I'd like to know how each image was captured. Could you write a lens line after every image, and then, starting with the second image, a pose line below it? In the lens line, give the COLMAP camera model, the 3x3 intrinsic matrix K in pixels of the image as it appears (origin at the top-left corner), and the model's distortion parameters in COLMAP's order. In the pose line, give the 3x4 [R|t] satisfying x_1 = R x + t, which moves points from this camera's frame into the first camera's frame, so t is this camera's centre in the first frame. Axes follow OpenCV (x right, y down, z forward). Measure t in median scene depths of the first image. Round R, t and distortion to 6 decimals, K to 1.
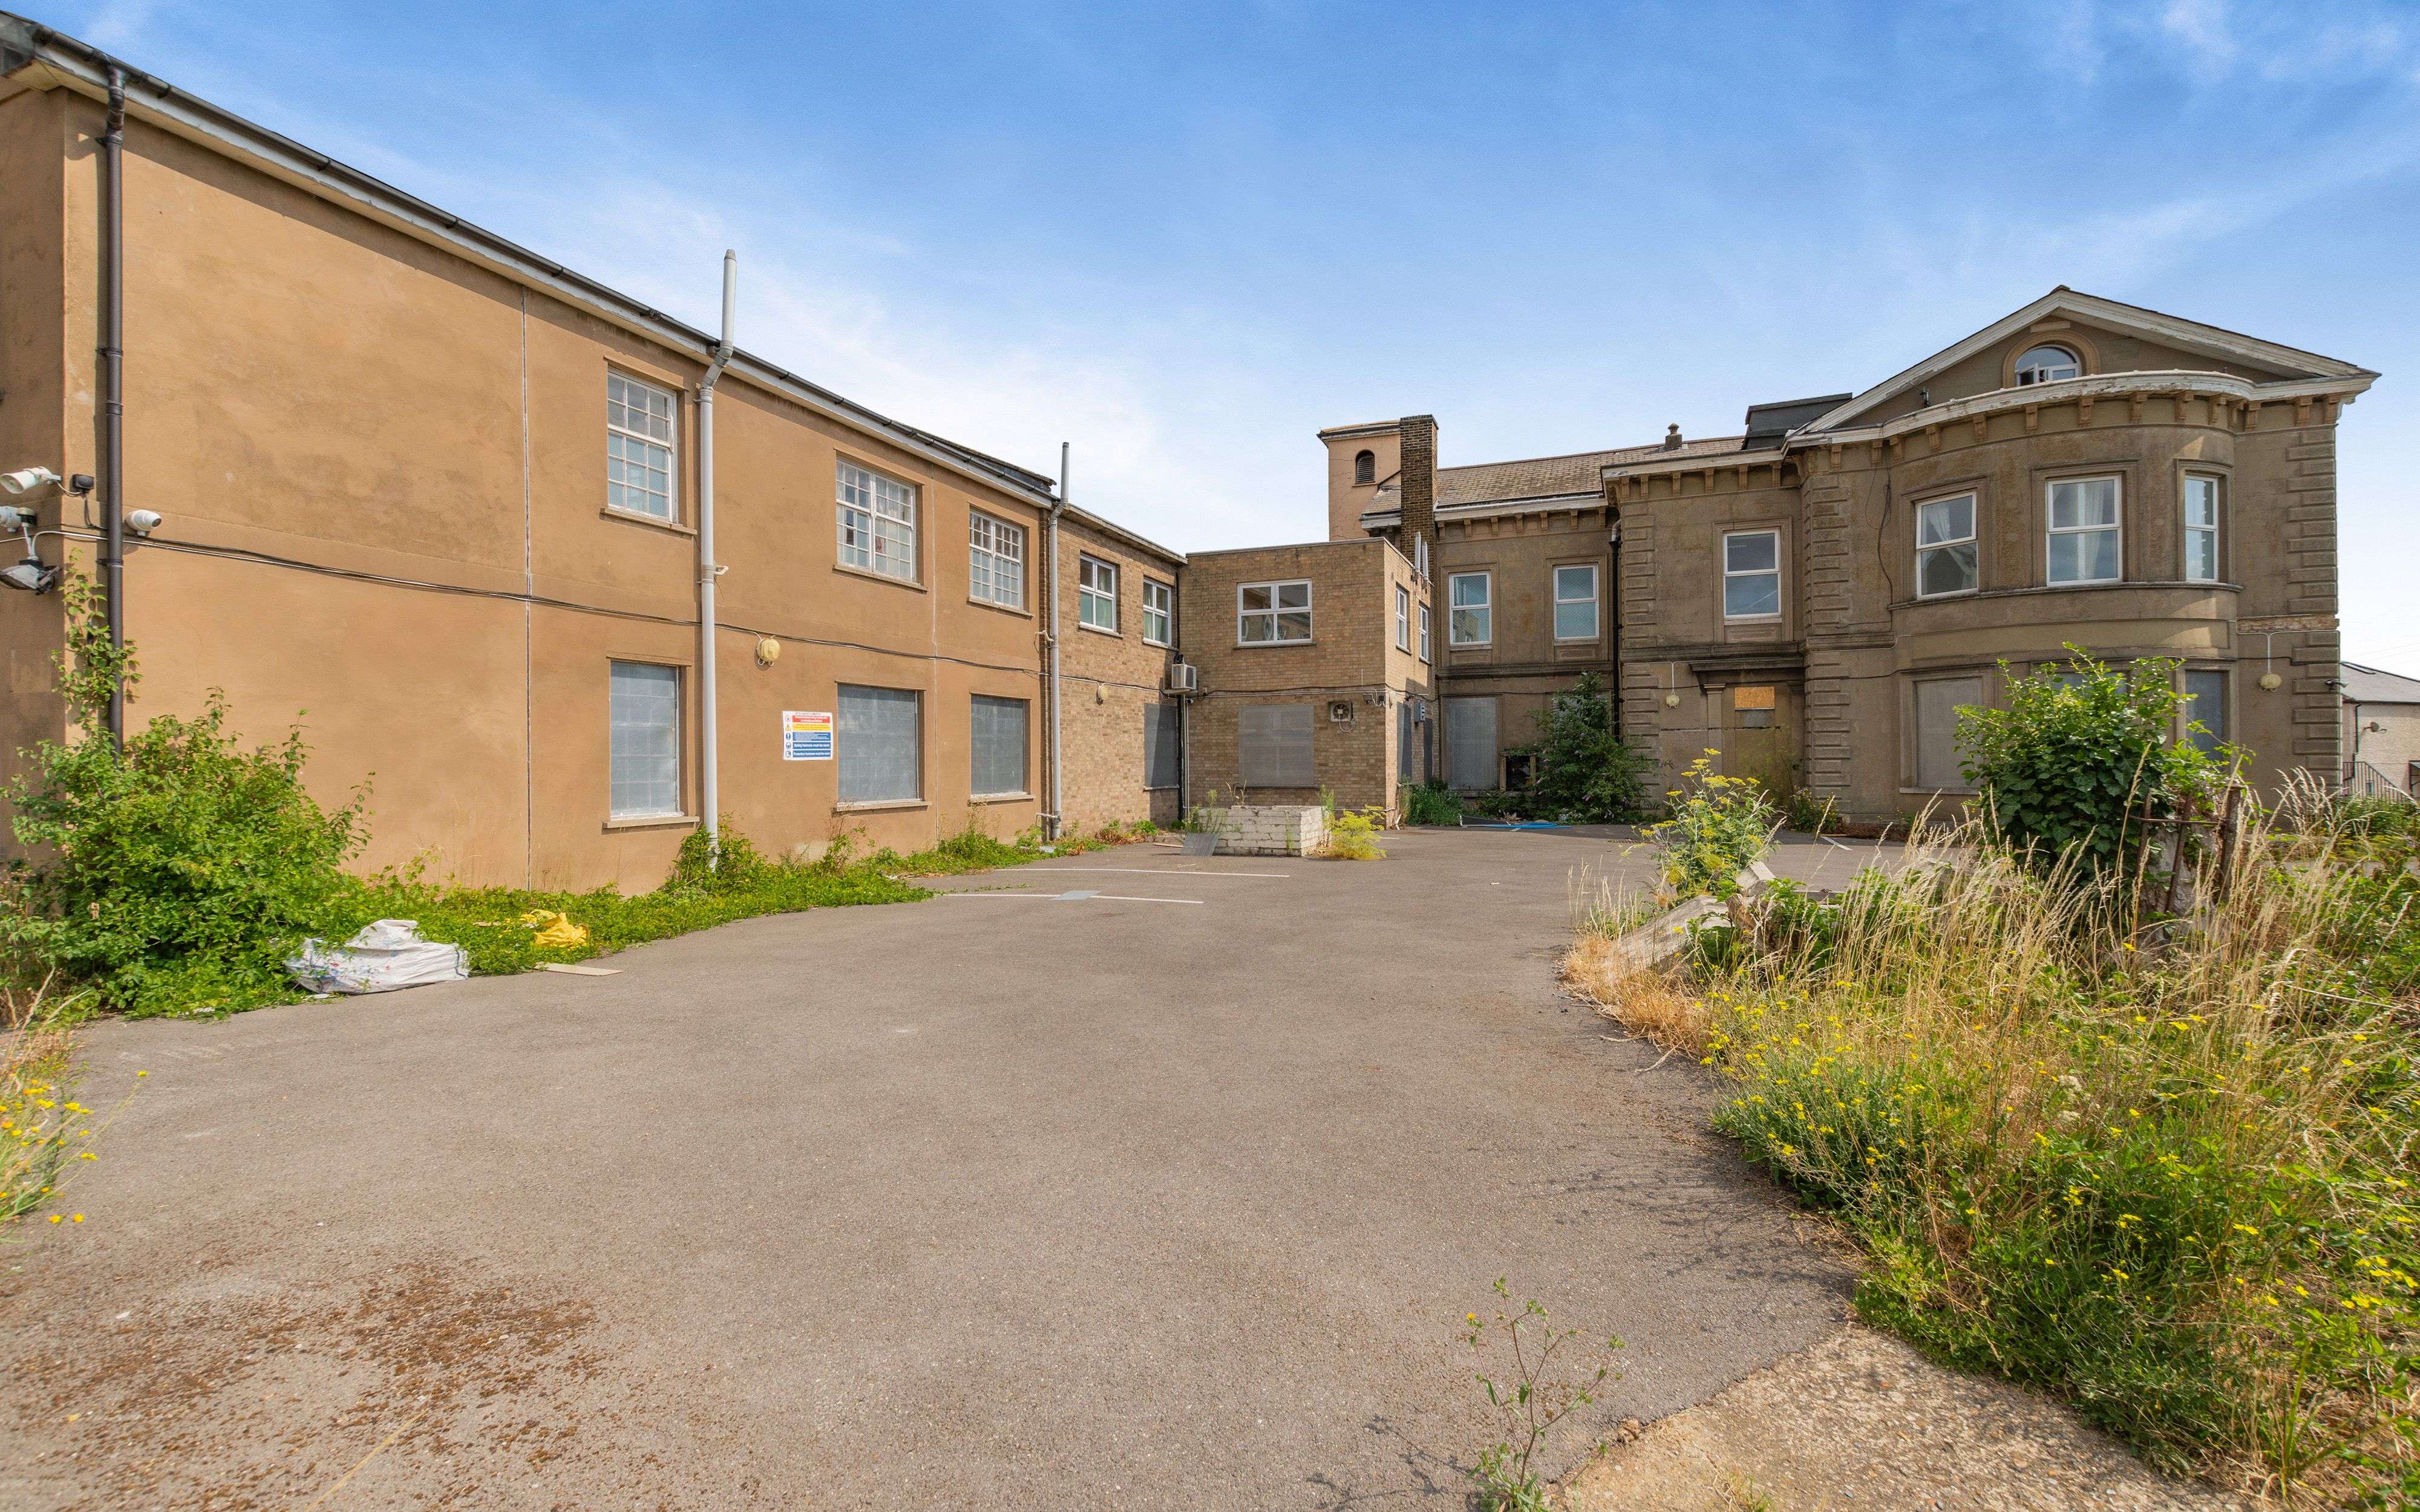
lens RADIAL K [[1050.0, 0, 1247.1], [0, 1050.0, 752.0], [0, 0, 1]] dist [0.002903, -0.000358]
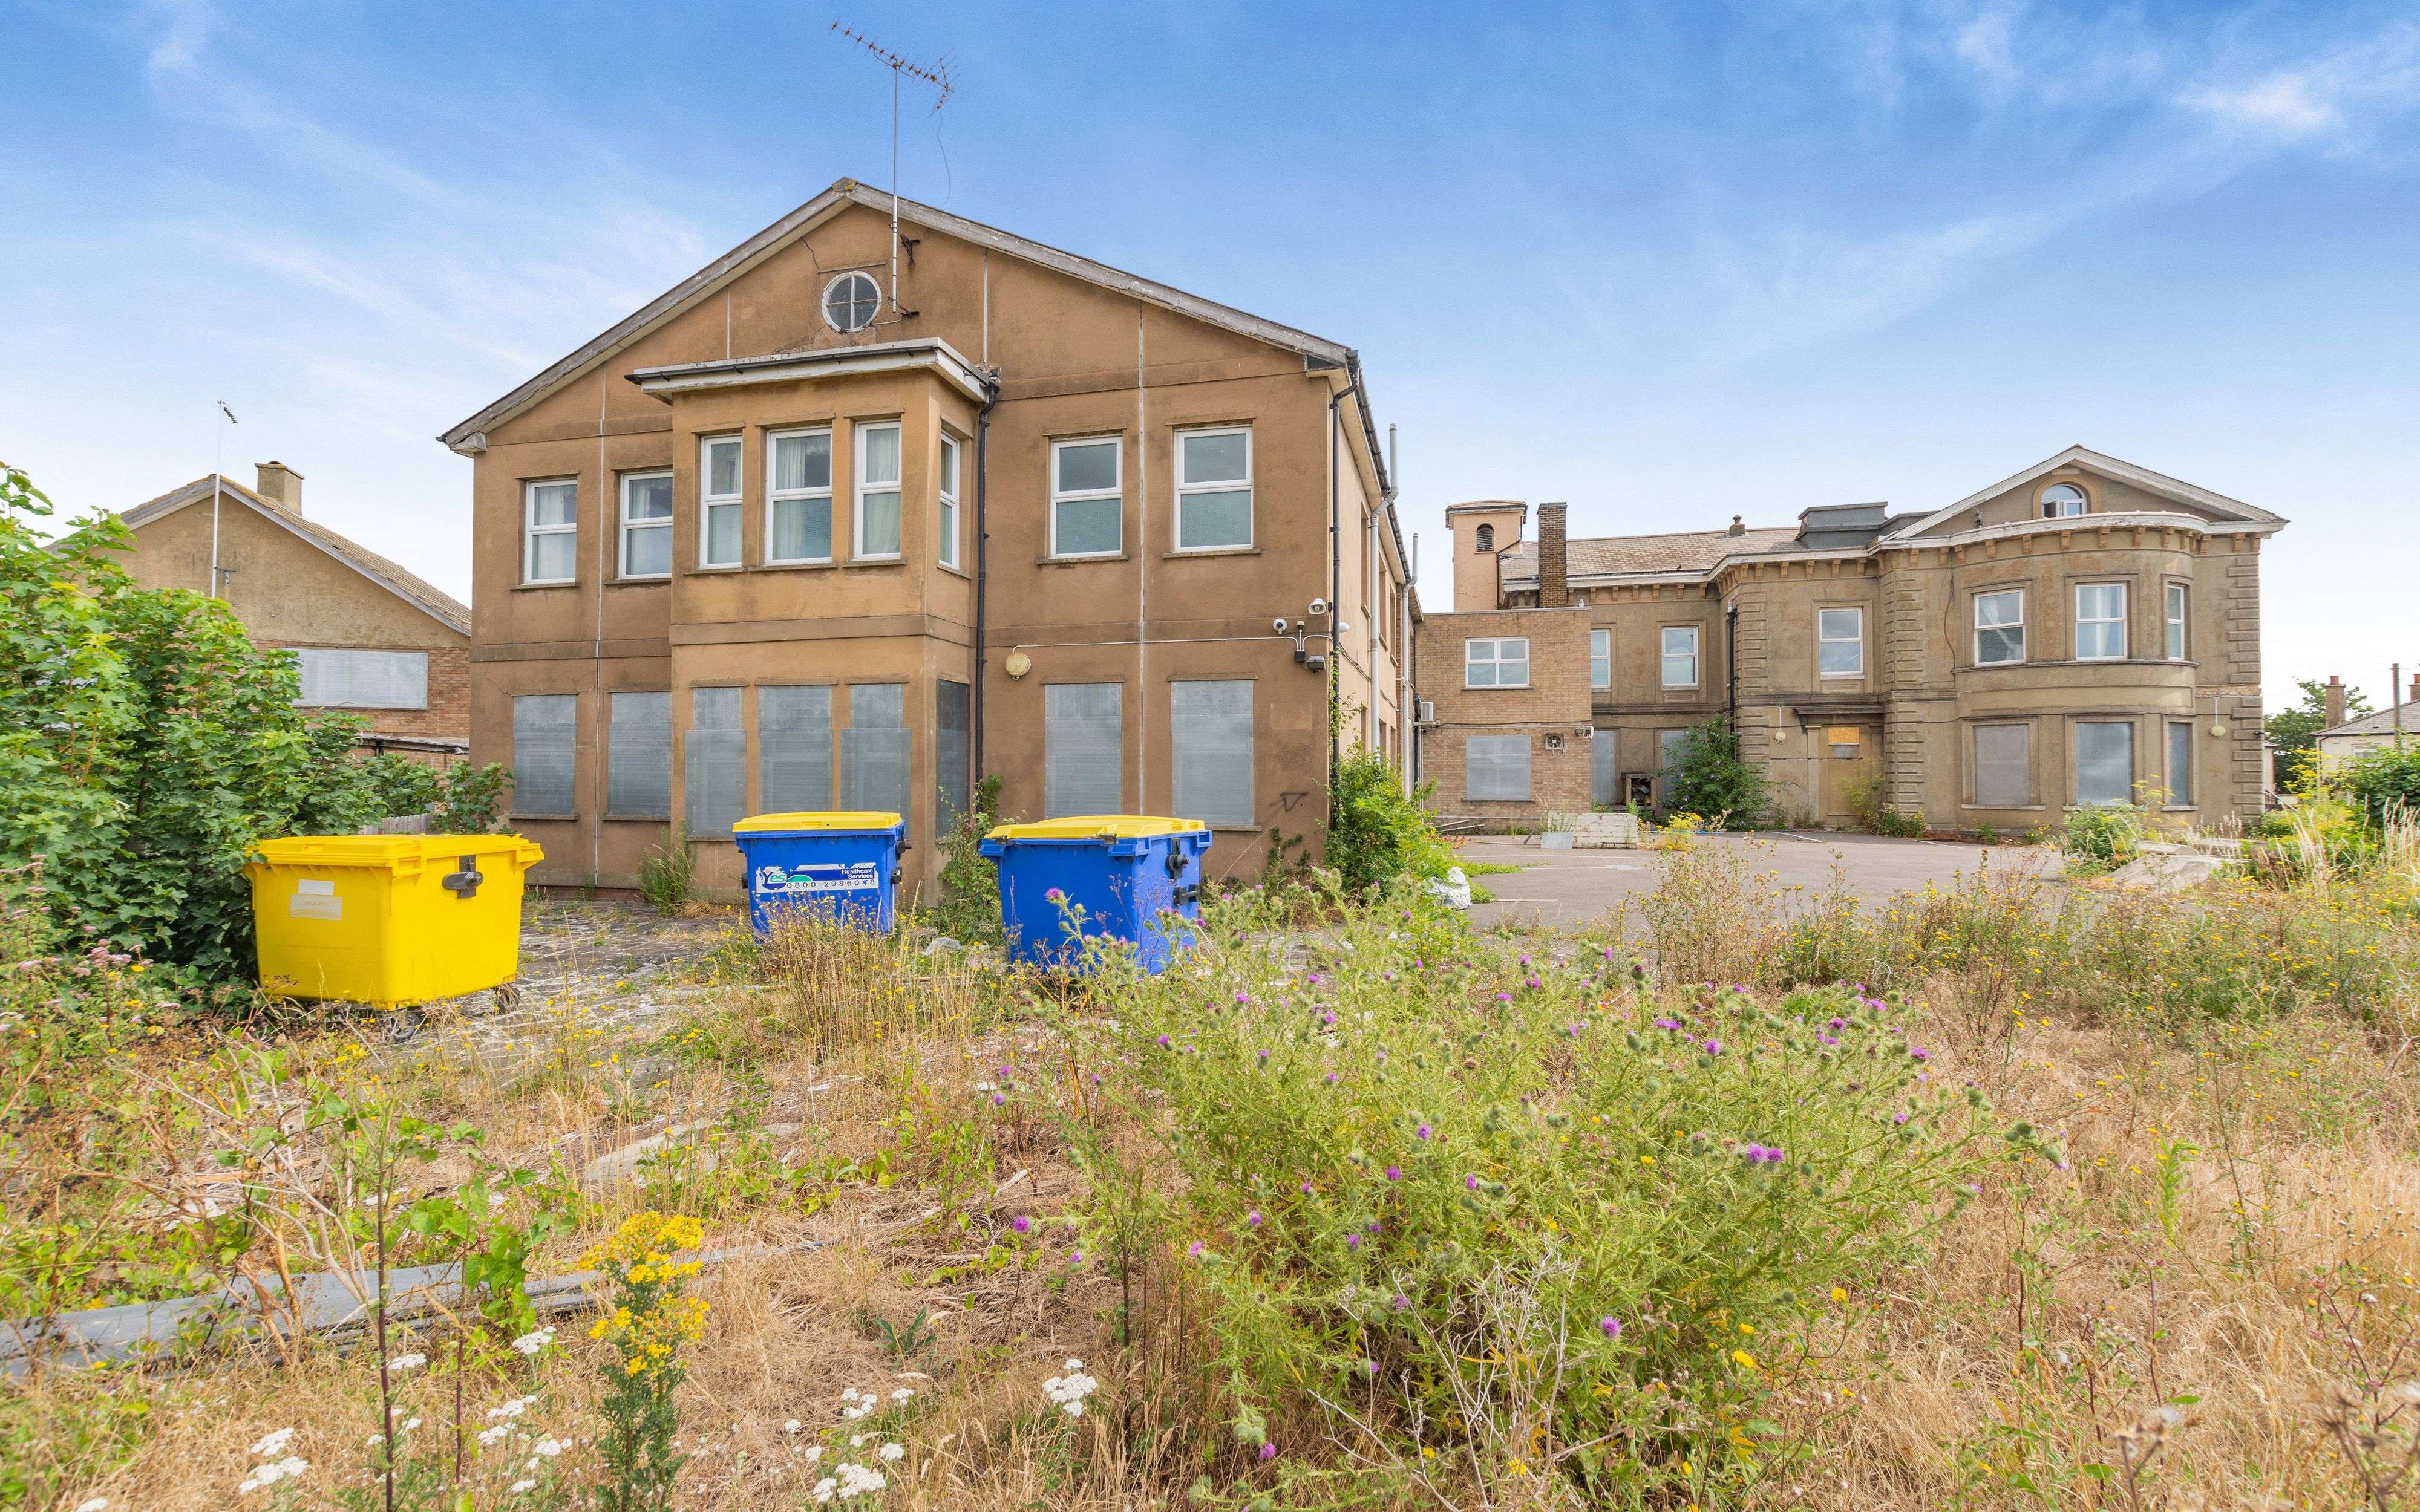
lens RADIAL K [[1050.0, 0, 1196.8], [0, 1050.0, 753.3], [0, 0, 1]] dist [0.002903, -0.000358]
pose [[0.992794, 0.013944, 0.119022, -0.568275], [-0.011728, 0.999745, -0.019302, 0.006127], [-0.119261, 0.017767, 0.992704, -0.246063]]
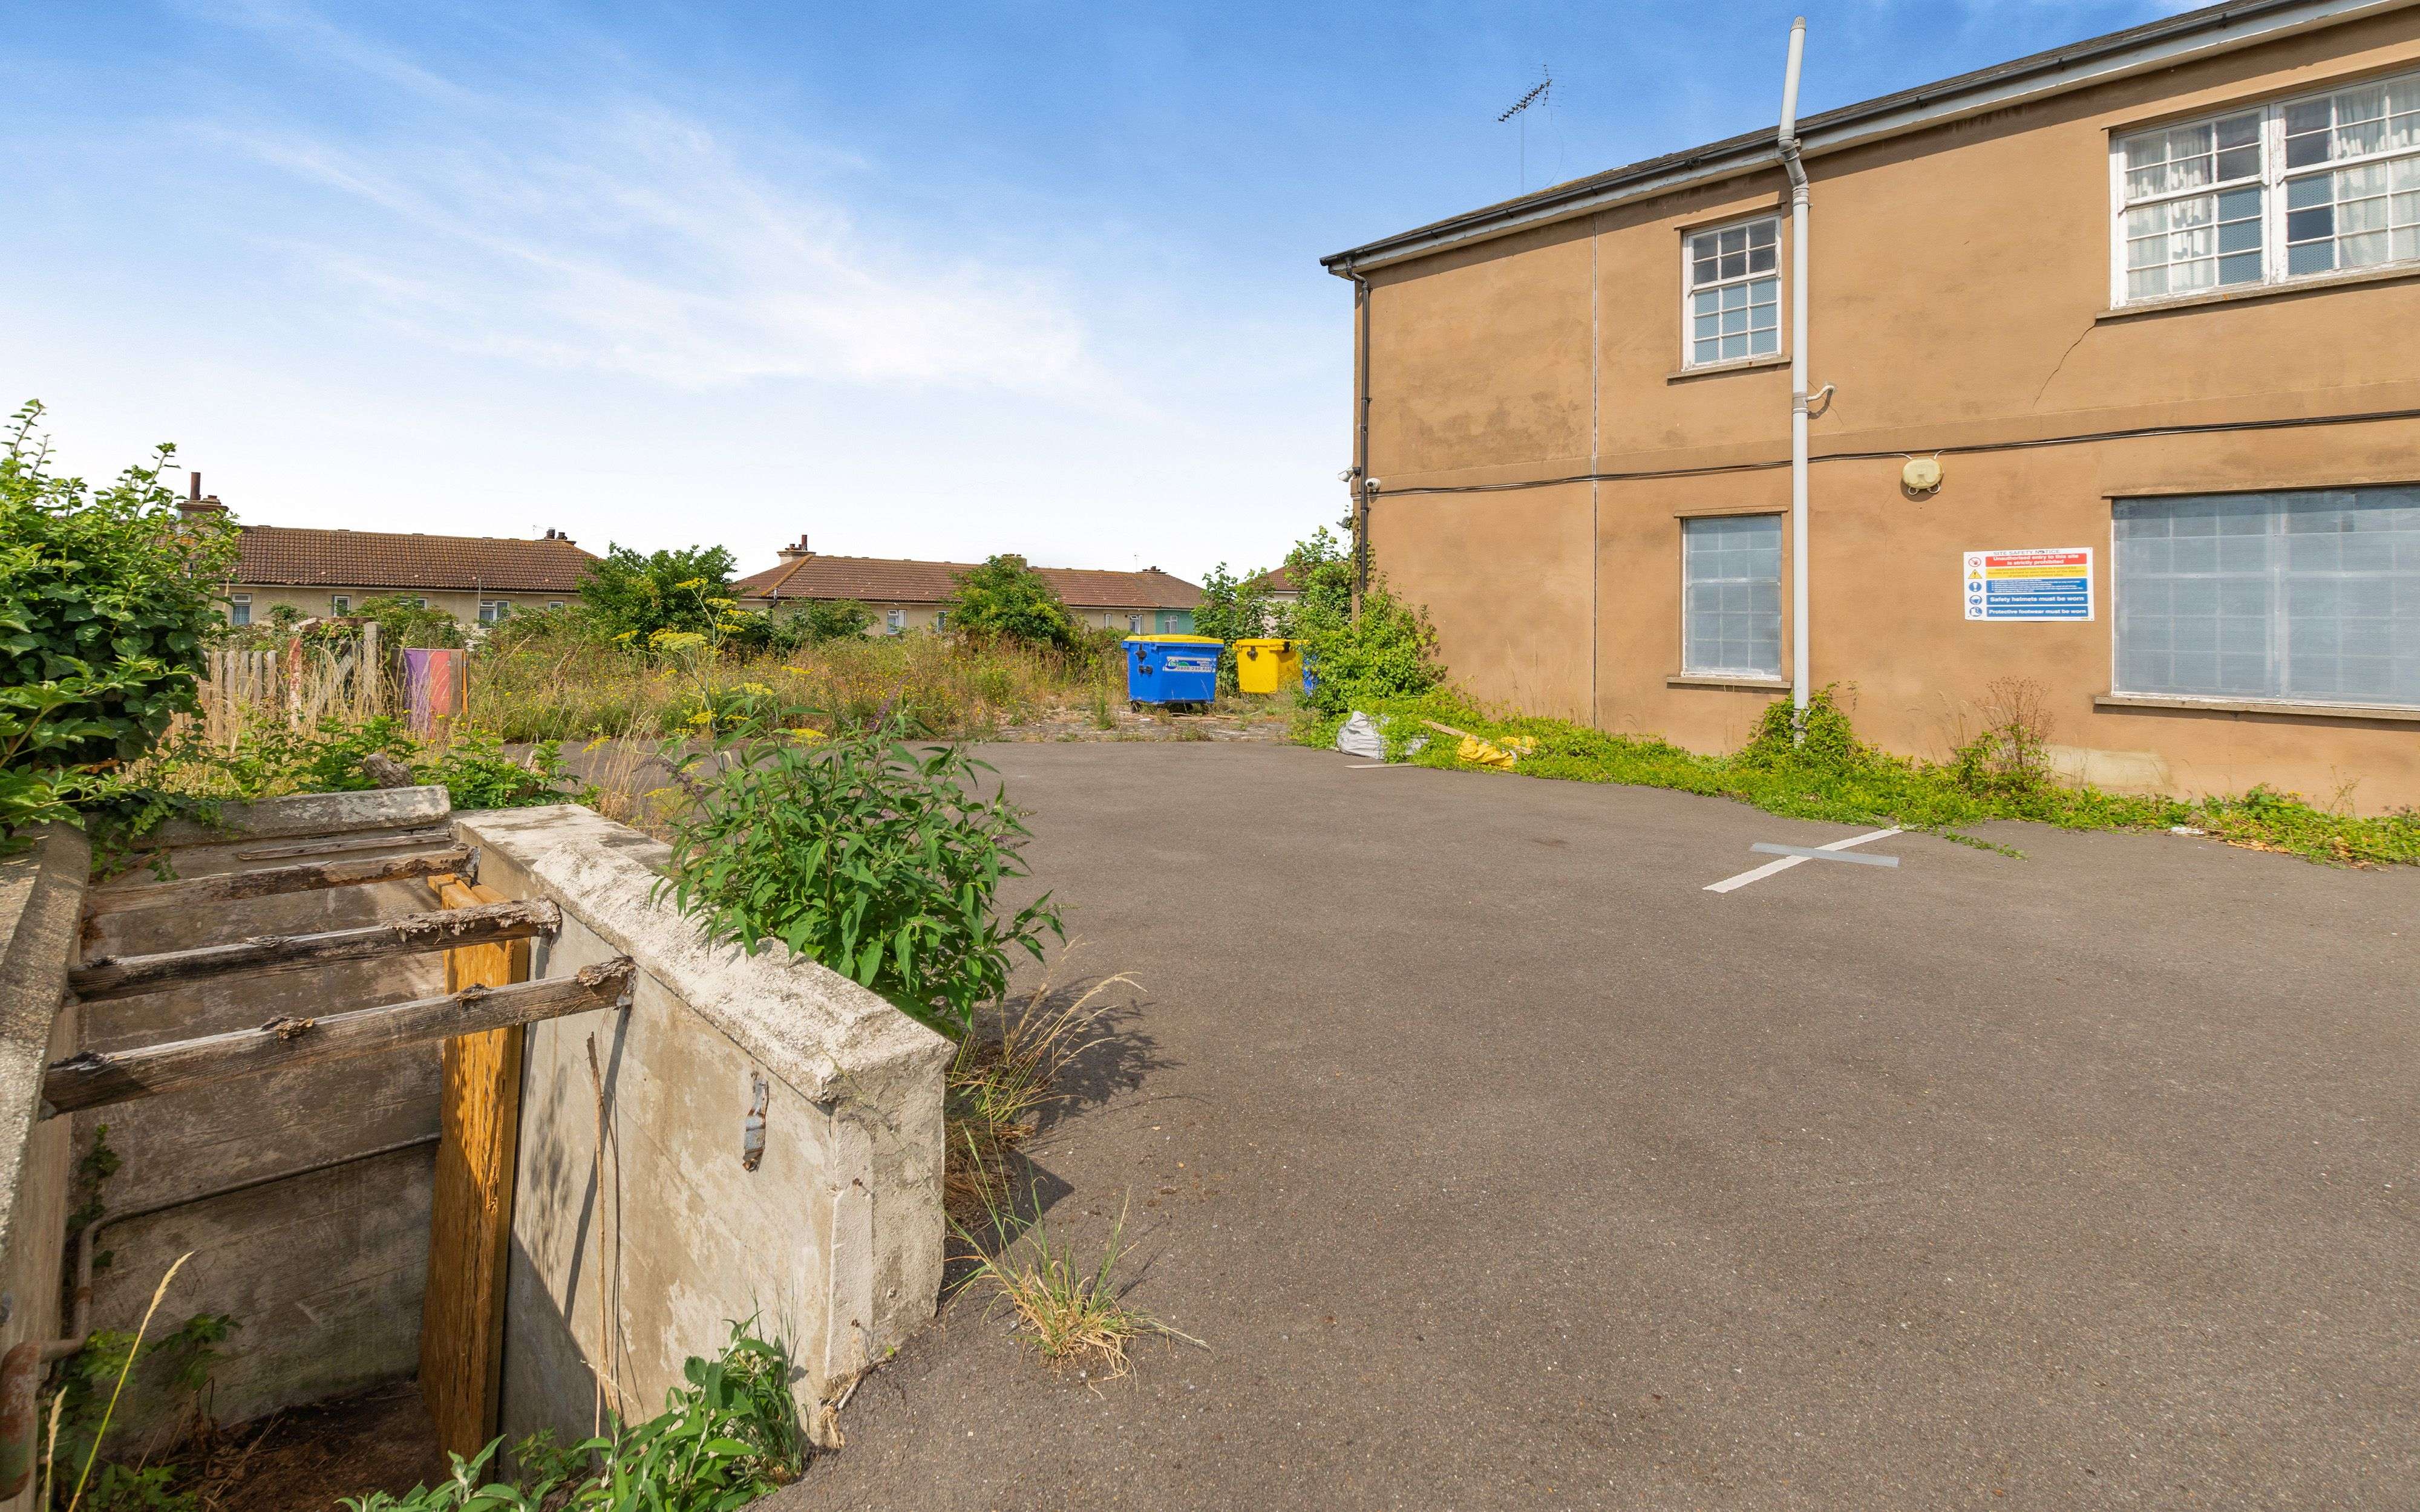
lens RADIAL K [[1050.0, 0, 1189.5], [0, 1050.0, 607.8], [0, 0, 1]] dist [0.002903, -0.000358]
pose [[-0.398631, -0.020237, -0.916888, 0.290594], [-0.013848, 0.999775, -0.016045, 0.012379], [0.917007, 0.006301, -0.398821, 0.542679]]
